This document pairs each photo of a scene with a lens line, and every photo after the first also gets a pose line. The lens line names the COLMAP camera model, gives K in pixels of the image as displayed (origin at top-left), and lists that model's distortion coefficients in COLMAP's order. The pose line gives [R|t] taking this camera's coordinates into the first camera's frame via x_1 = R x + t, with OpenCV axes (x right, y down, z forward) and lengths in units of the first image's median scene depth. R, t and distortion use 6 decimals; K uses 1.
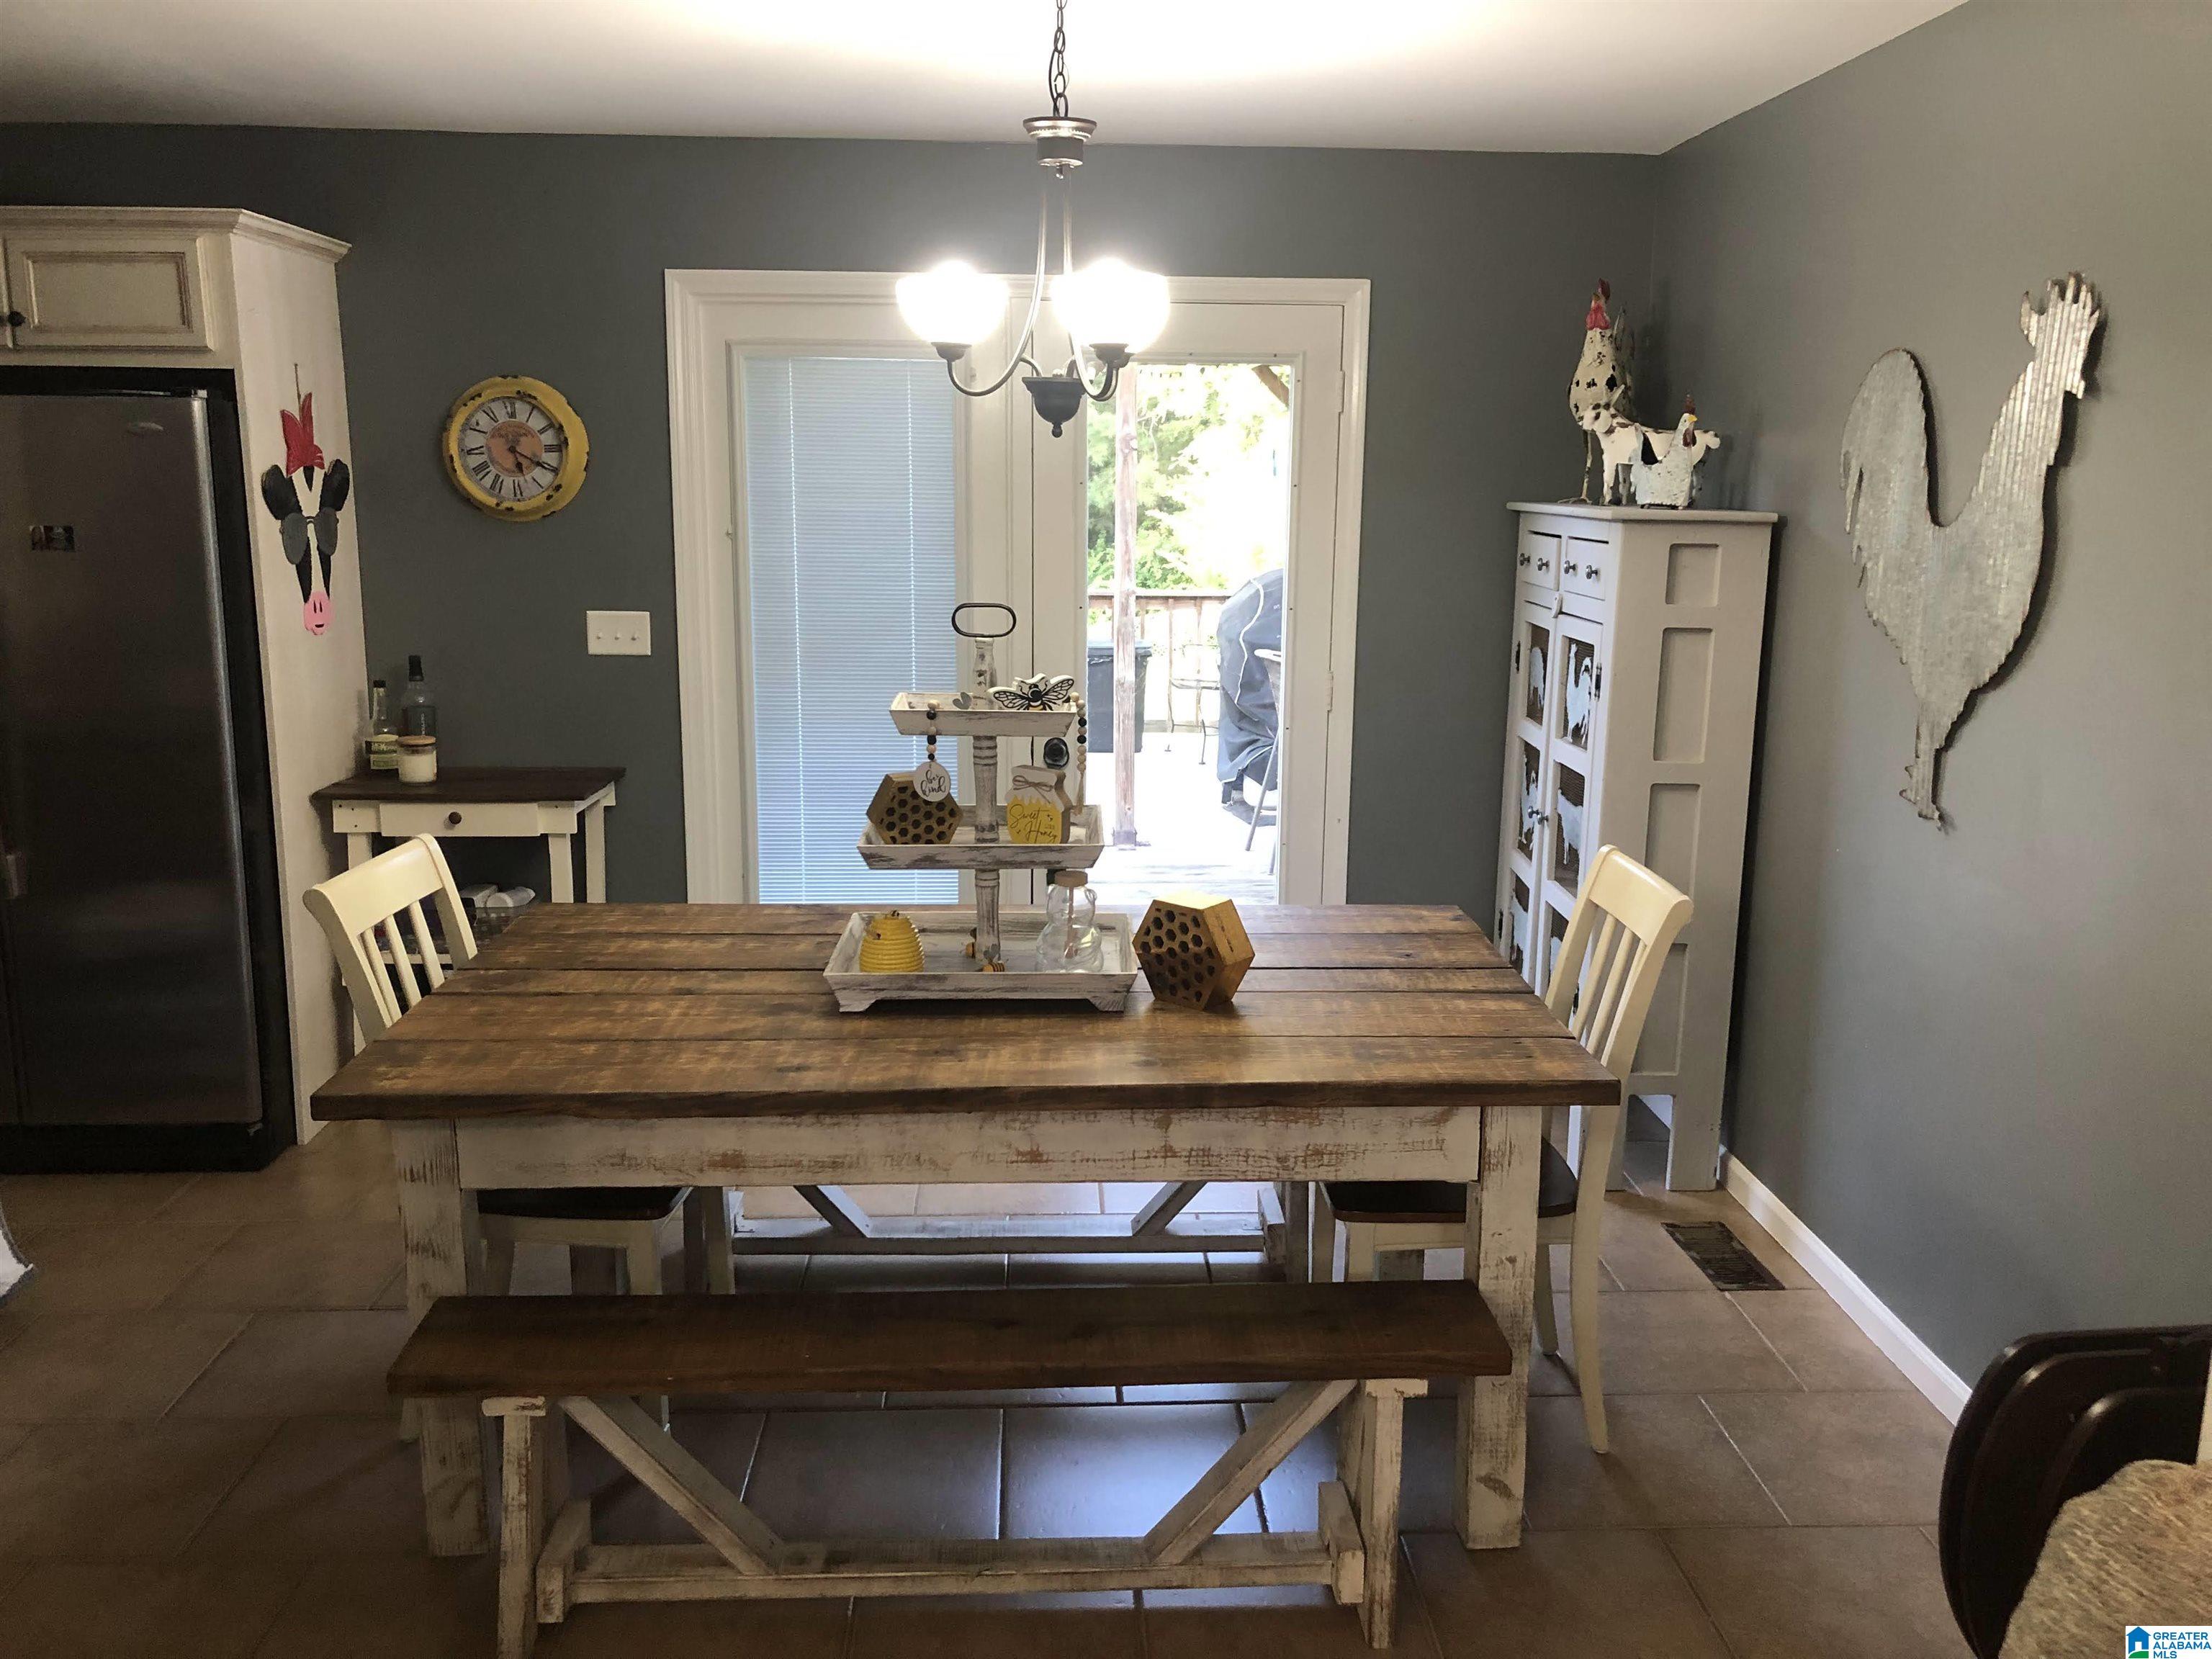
lens RADIAL K [[1828.9, 0, 1130.5], [0, 1828.9, 826.3], [0, 0, 1]] dist [0.000626, 0.015030]
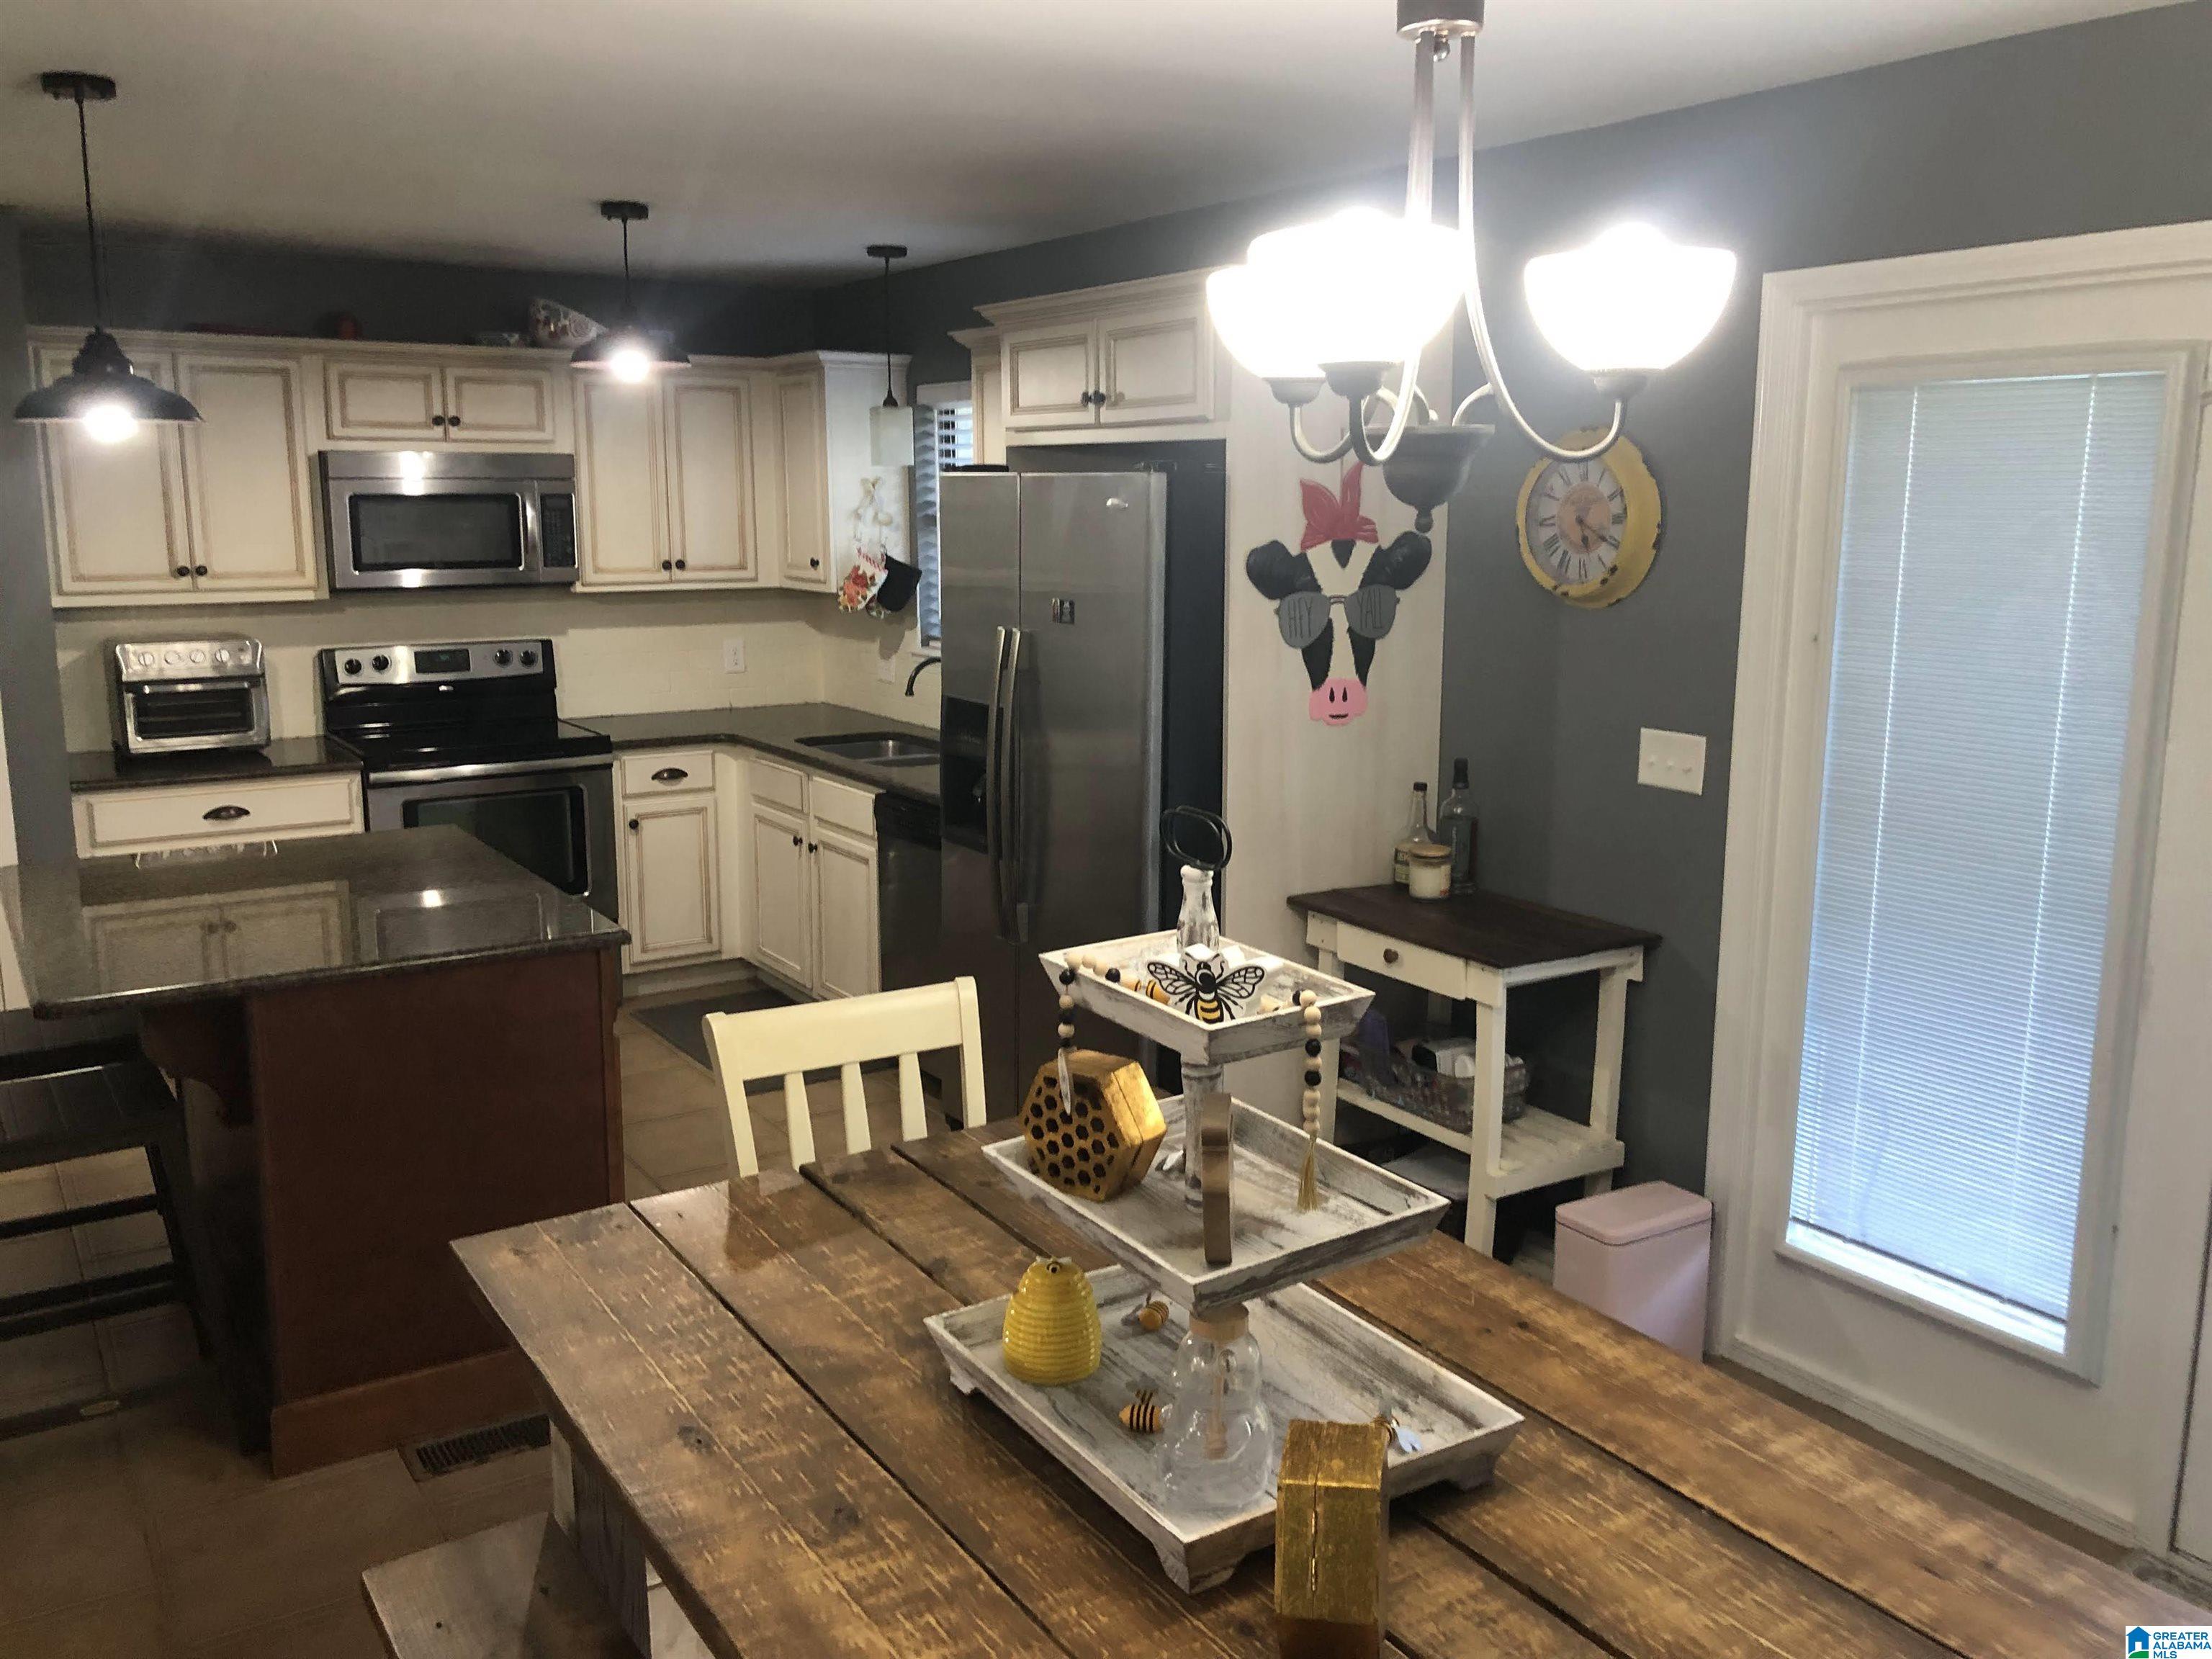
lens RADIAL K [[1804.6, 0, 1099.5], [0, 1804.6, 834.5], [0, 0, 1]] dist [0.024212, -0.012591]
pose [[0.501469, 0.153180, -0.851507, 0.301392], [-0.164101, 0.983176, 0.080224, -0.118624], [0.849470, 0.099503, 0.518170, 0.504890]]
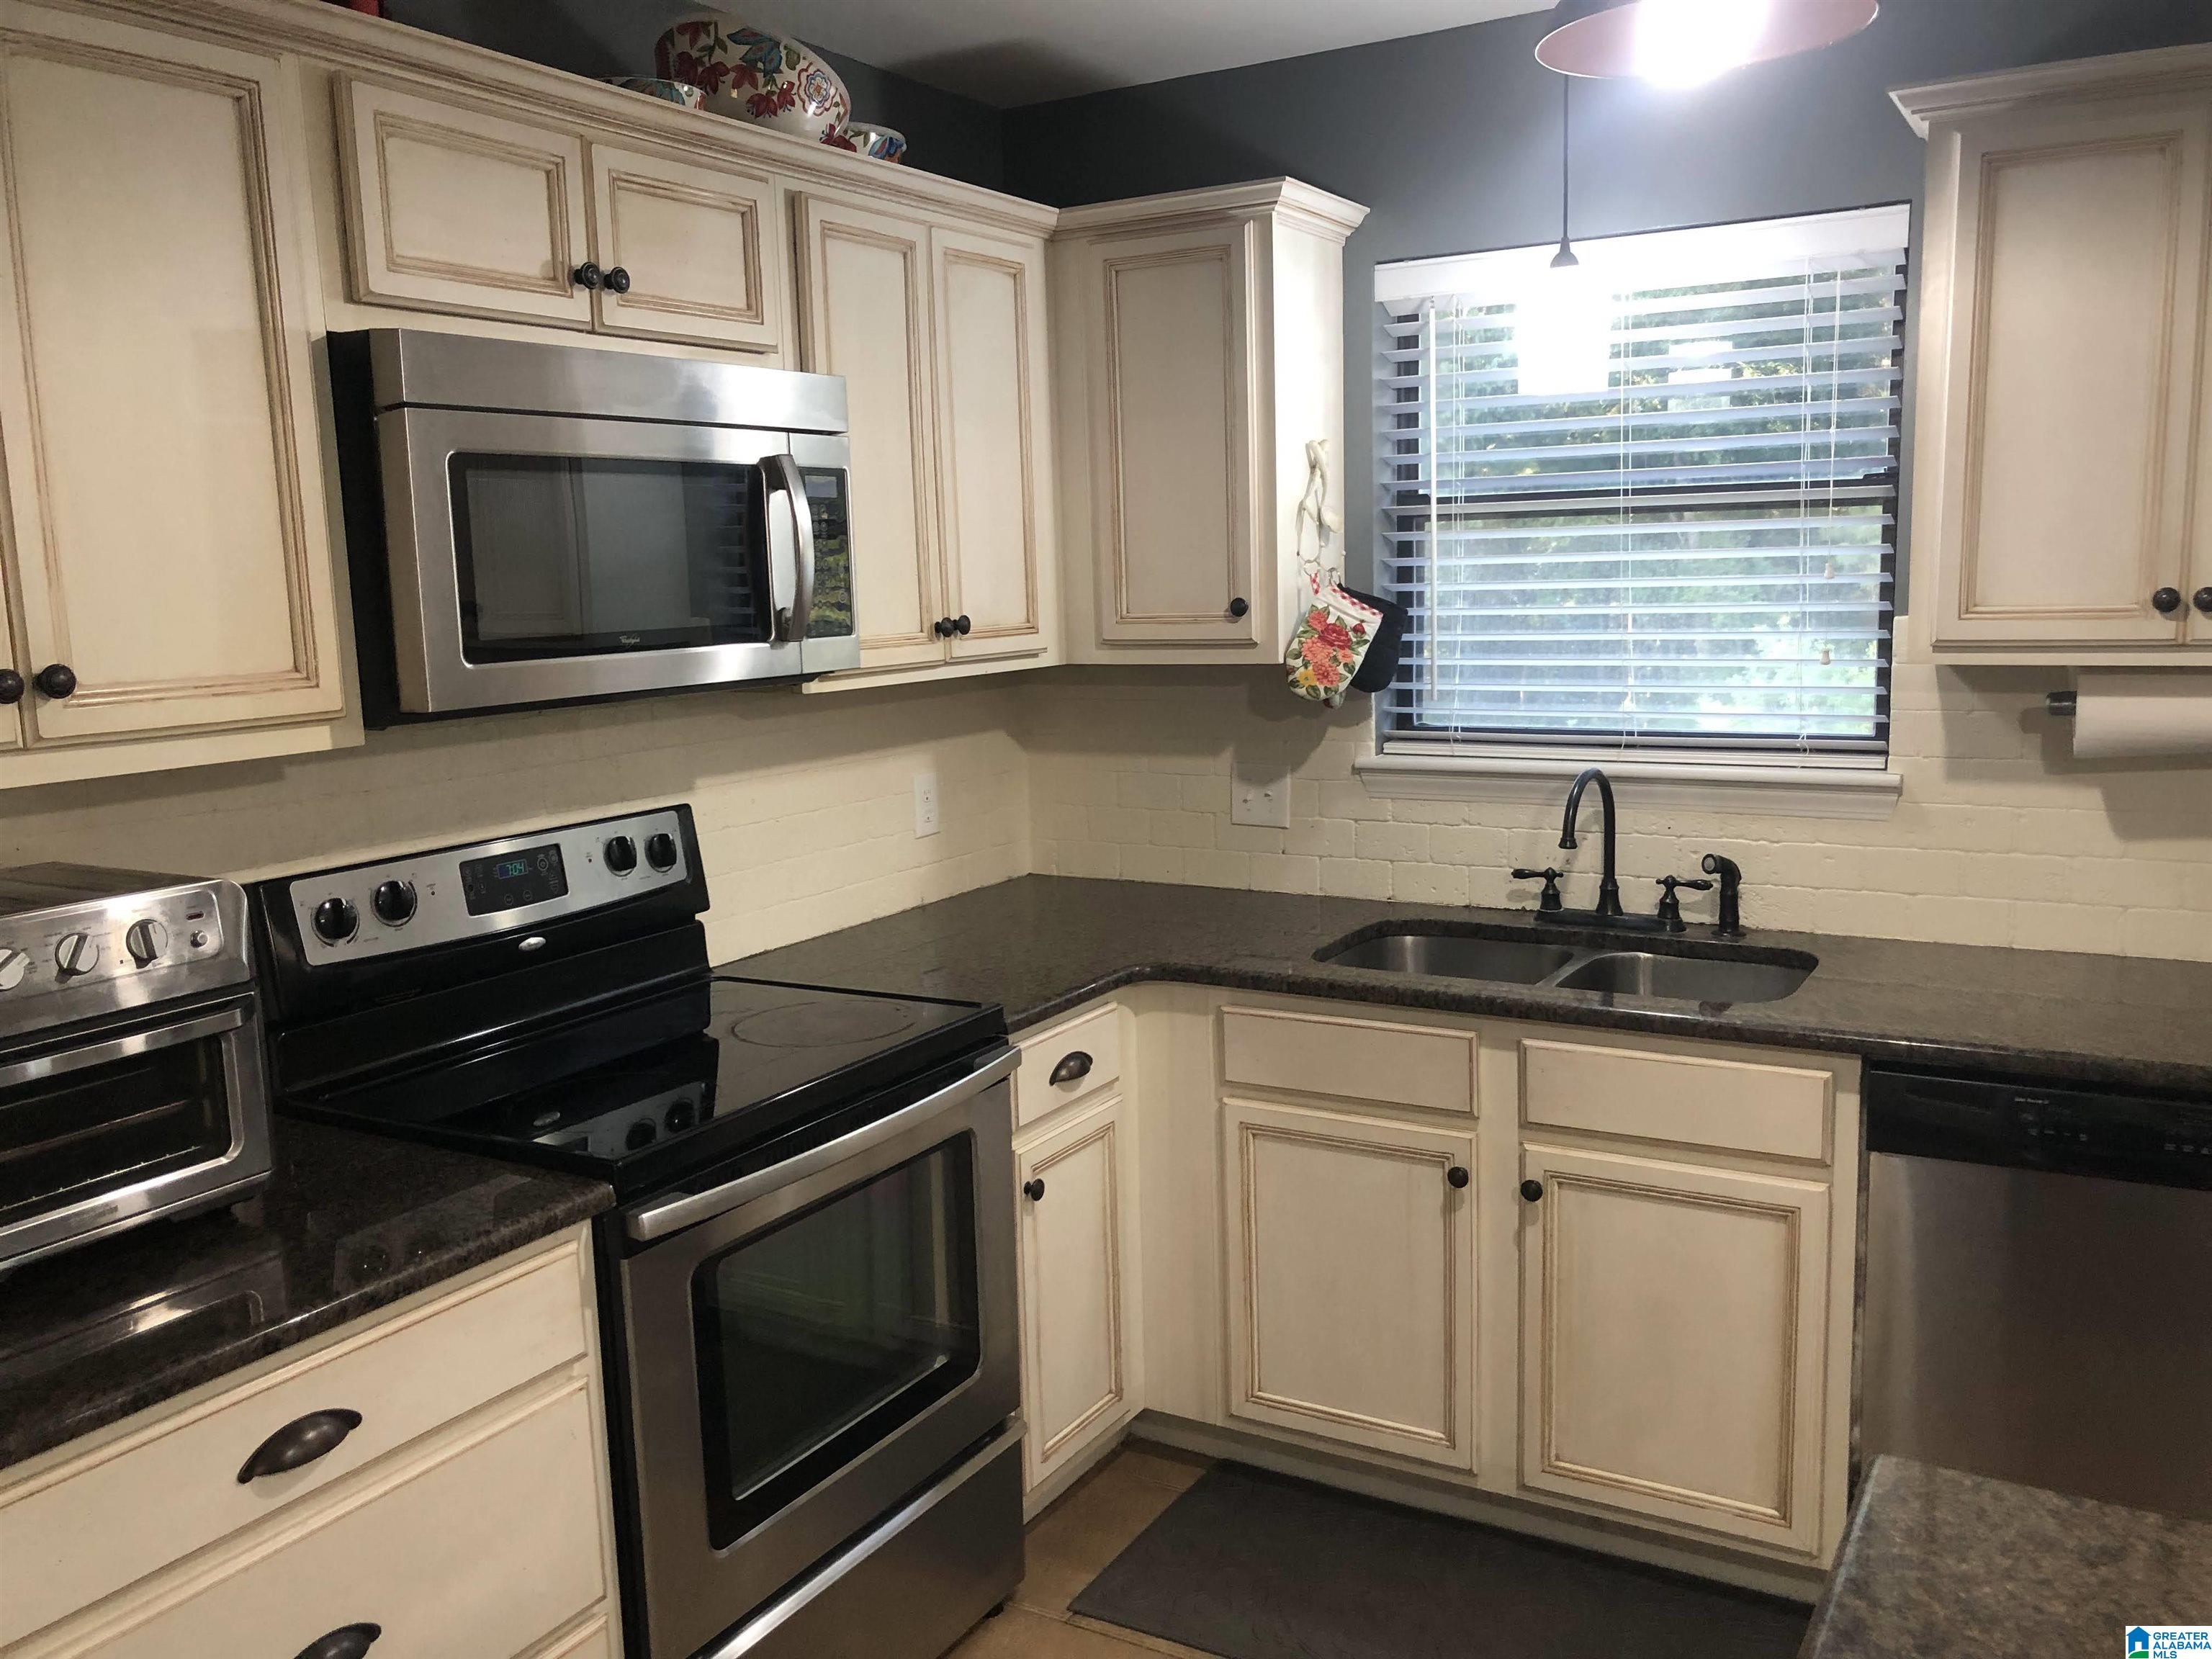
lens RADIAL K [[1822.7, 0, 1133.2], [0, 1822.7, 825.6], [0, 0, 1]] dist [0.131186, -0.279728]
pose [[0.838695, 0.043034, -0.542899, -0.793303], [-0.066875, 0.997467, -0.024247, -0.065236], [0.540480, 0.056642, 0.839448, 0.386185]]
